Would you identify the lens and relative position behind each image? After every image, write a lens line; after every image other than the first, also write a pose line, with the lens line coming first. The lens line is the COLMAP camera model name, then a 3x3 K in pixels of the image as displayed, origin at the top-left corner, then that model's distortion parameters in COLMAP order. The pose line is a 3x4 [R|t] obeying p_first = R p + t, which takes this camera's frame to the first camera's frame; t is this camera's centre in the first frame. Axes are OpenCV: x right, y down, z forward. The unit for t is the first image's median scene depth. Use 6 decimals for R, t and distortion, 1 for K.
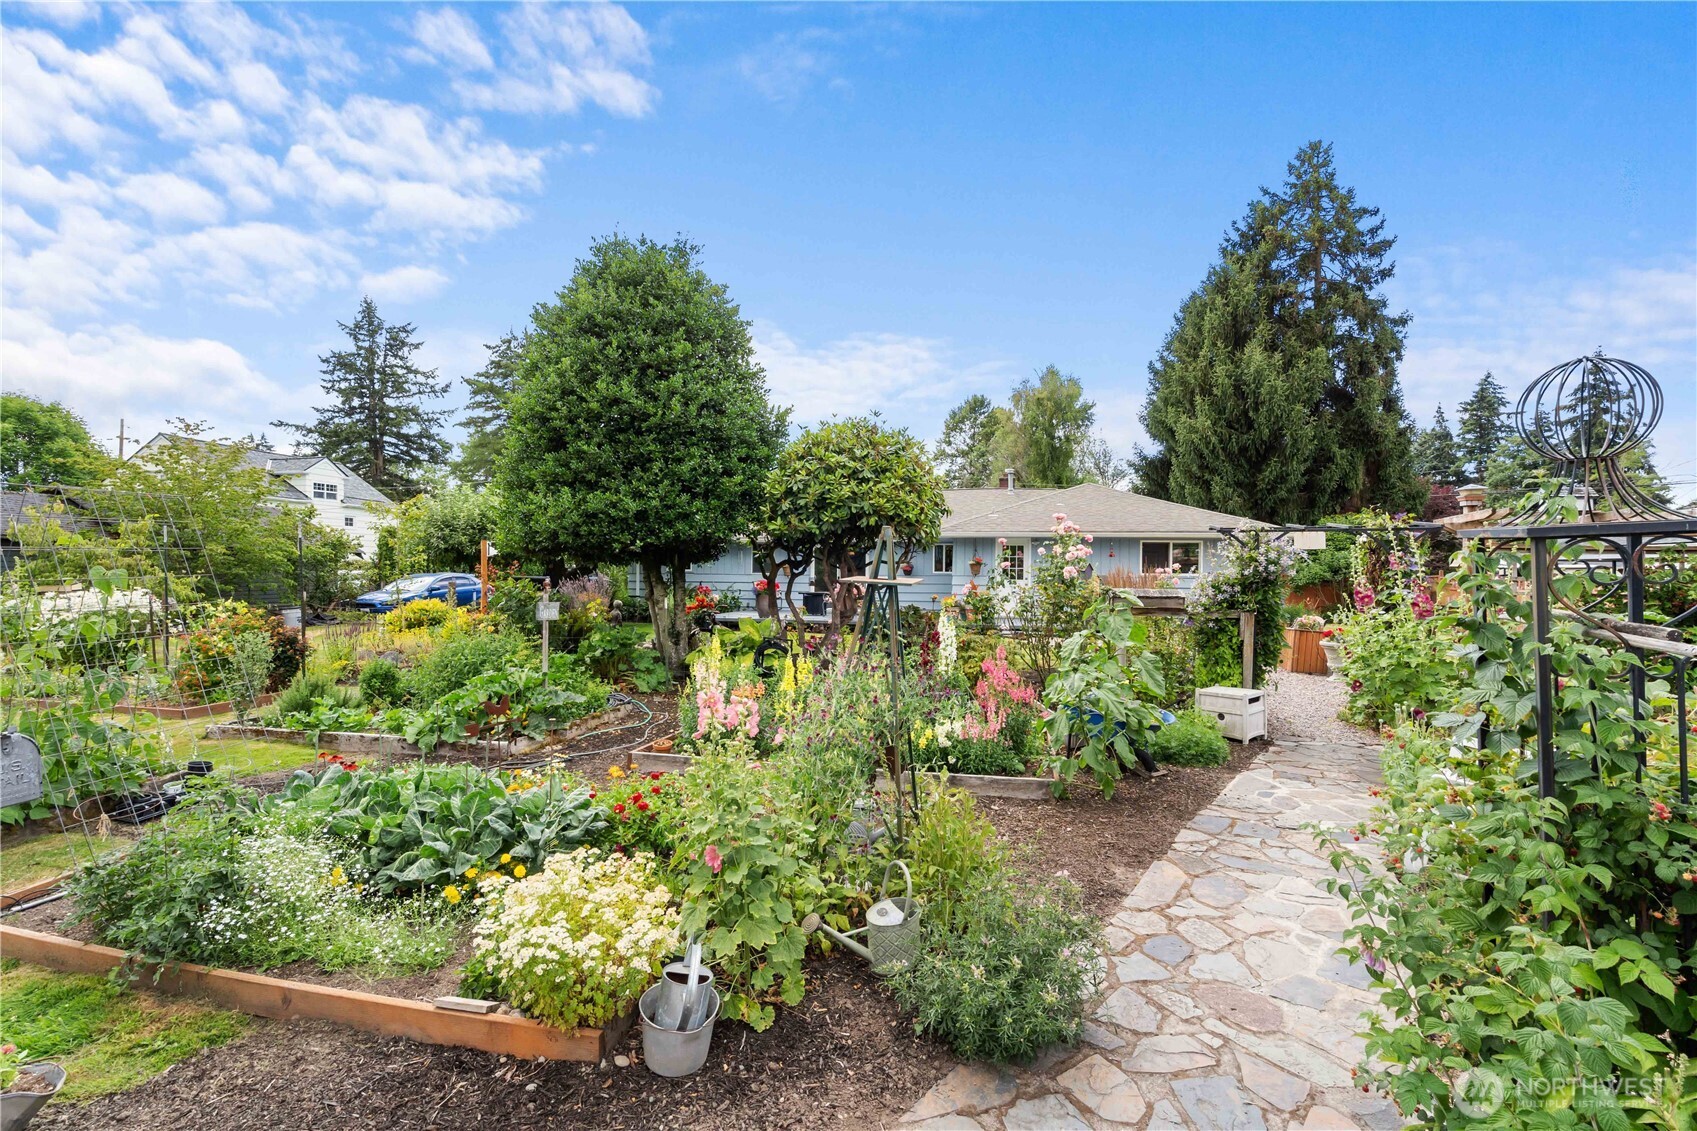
lens RADIAL K [[771.5, 0, 836.5], [0, 771.5, 575.8], [0, 0, 1]] dist [-0.009694, 0.003991]
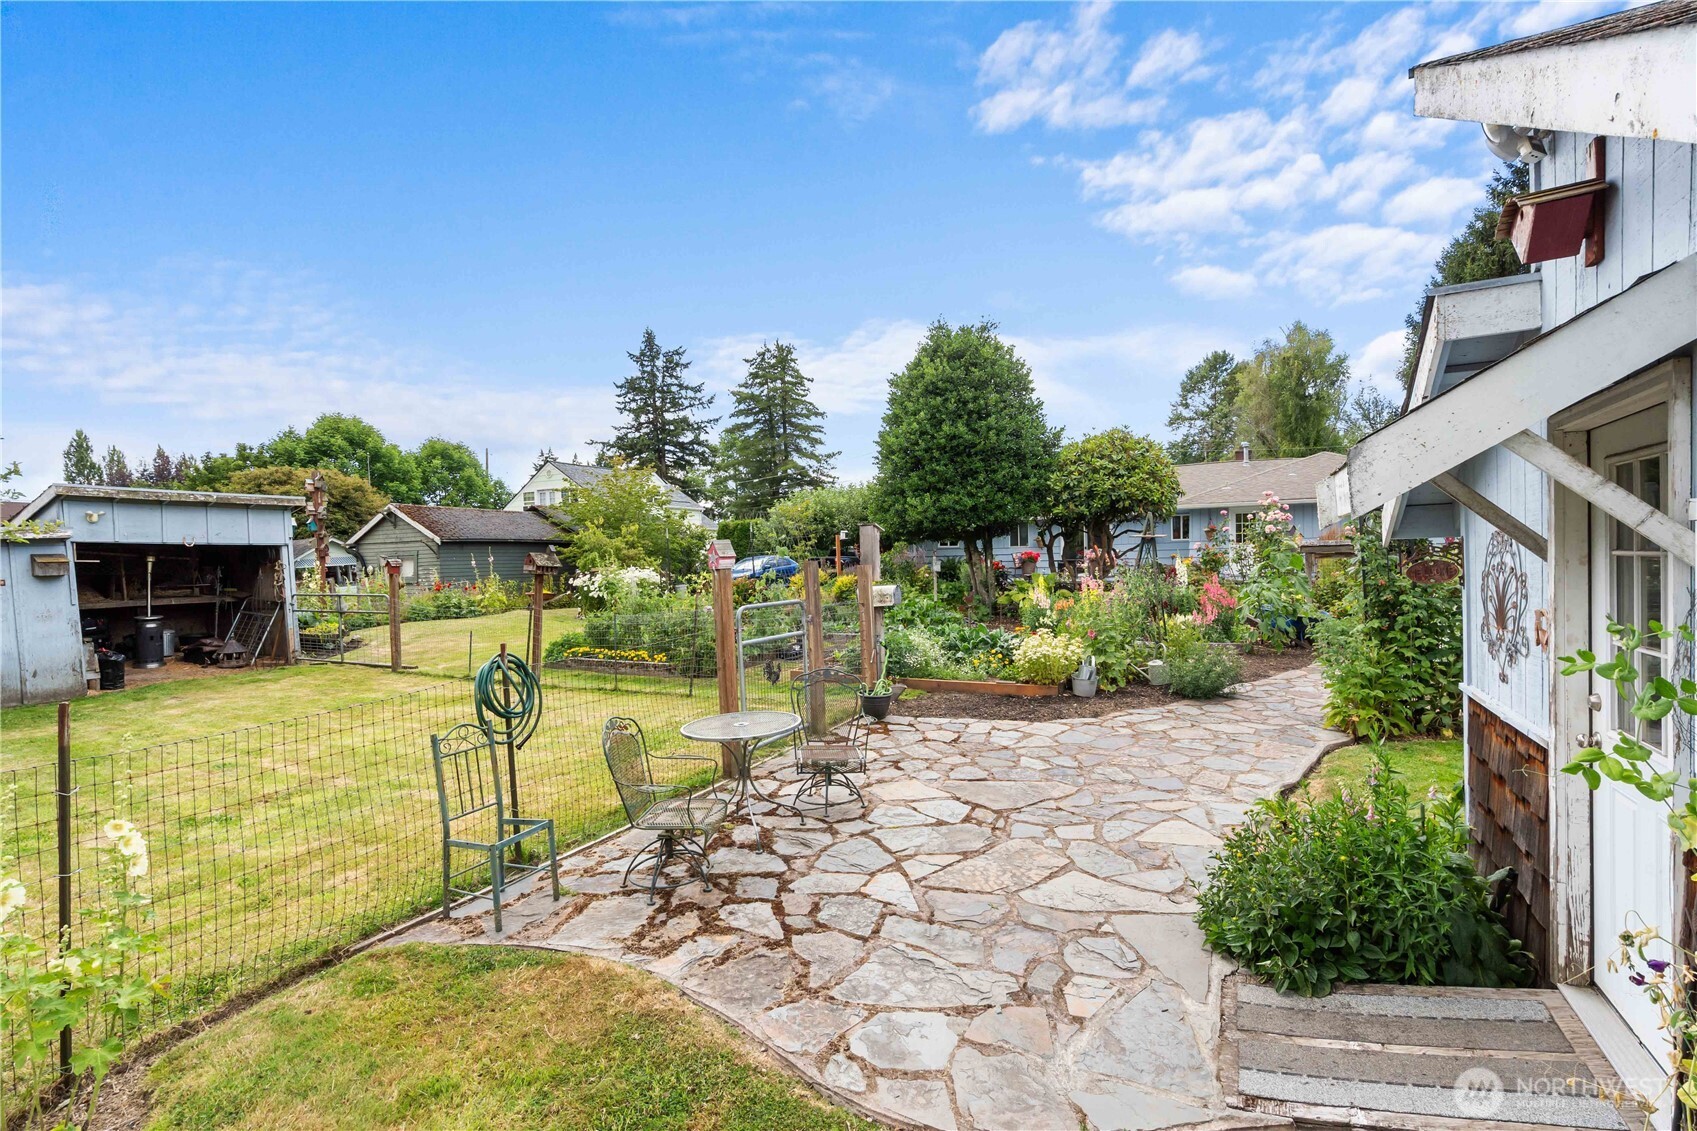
lens RADIAL K [[771.5, 0, 832.7], [0, 771.5, 588.8], [0, 0, 1]] dist [-0.009694, 0.003991]
pose [[0.958057, -0.023125, -0.285644, -0.014477], [0.035541, 0.998632, 0.038357, 0.003092], [0.284366, -0.046900, 0.957568, -0.111885]]
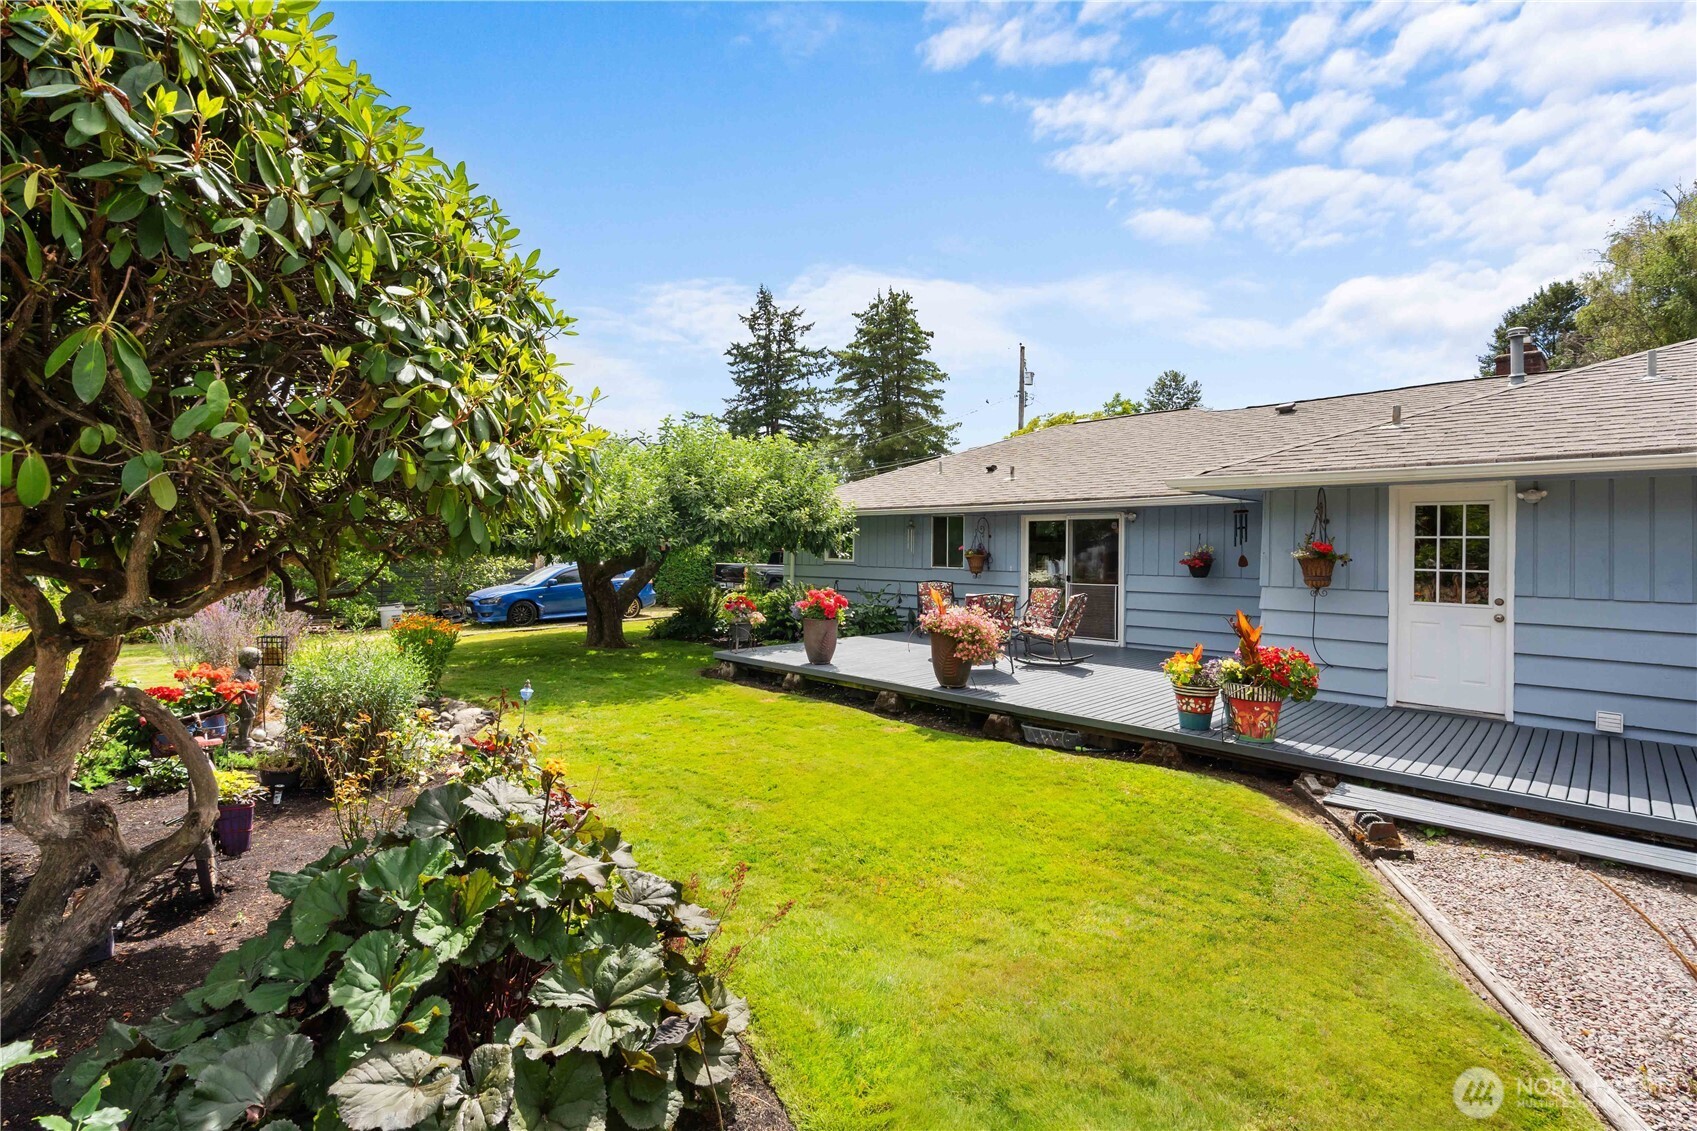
lens RADIAL K [[771.5, 0, 844.9], [0, 771.5, 557.0], [0, 0, 1]] dist [-0.009694, 0.003991]
pose [[0.832435, 0.006544, -0.554085, 0.101041], [-0.001415, 0.999952, 0.009685, -0.010066], [0.554122, -0.007278, 0.832404, 0.288838]]
